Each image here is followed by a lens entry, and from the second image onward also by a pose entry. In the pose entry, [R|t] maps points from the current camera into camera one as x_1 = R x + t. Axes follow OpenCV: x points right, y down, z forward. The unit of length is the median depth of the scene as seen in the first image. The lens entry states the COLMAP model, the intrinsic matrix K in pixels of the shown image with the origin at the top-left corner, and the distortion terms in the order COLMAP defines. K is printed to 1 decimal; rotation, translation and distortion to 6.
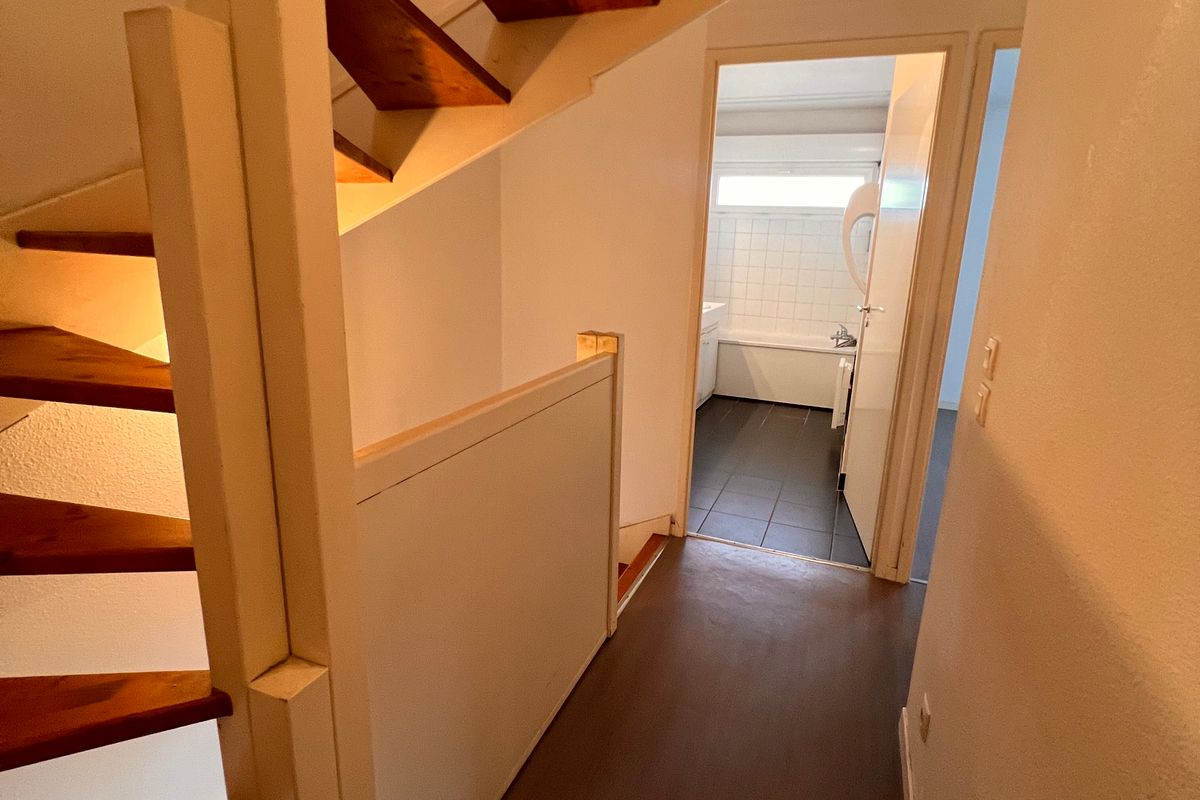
lens RADIAL K [[640.7, 0, 604.1], [0, 640.7, 395.7], [0, 0, 1]] dist [0.001838, -0.001395]
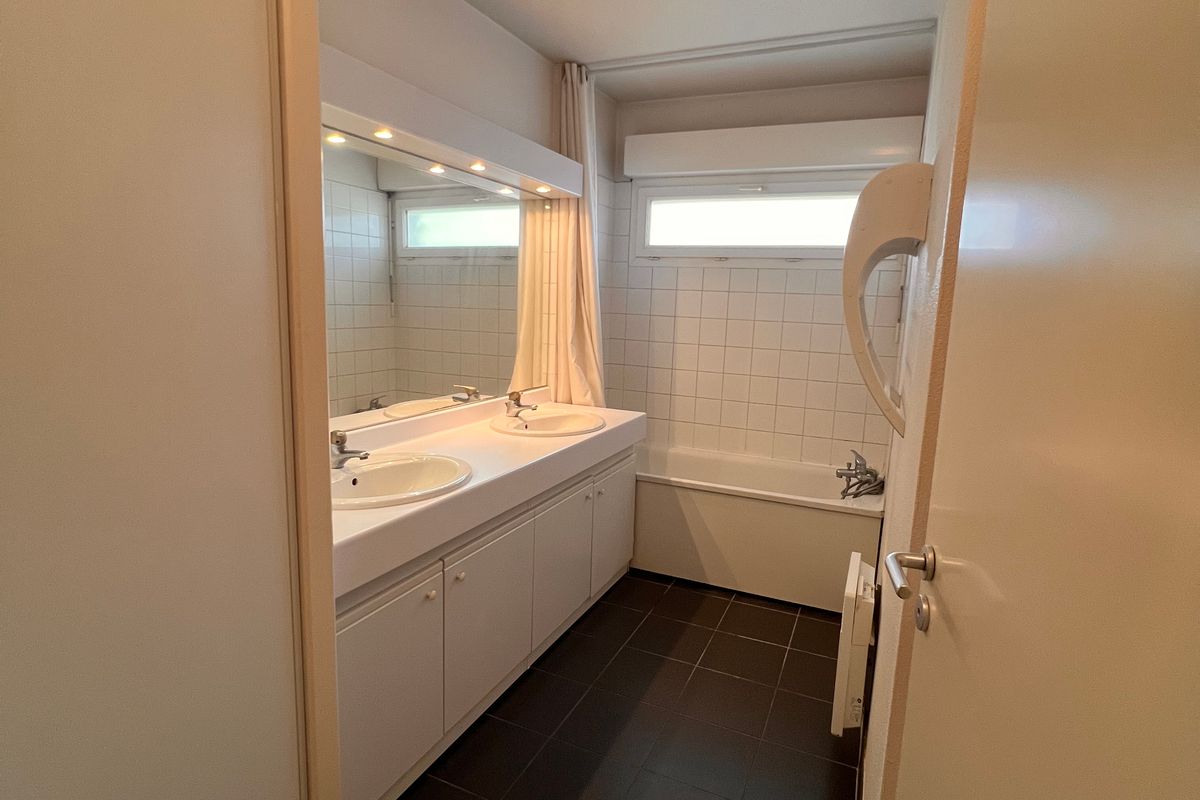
lens RADIAL K [[640.7, 0, 596.4], [0, 640.7, 403.9], [0, 0, 1]] dist [0.001838, -0.001395]
pose [[0.998920, 0.003257, -0.046355, 0.171076], [-0.006830, 0.996998, -0.077125, -0.107221], [0.045964, 0.077358, 0.995943, 0.431284]]
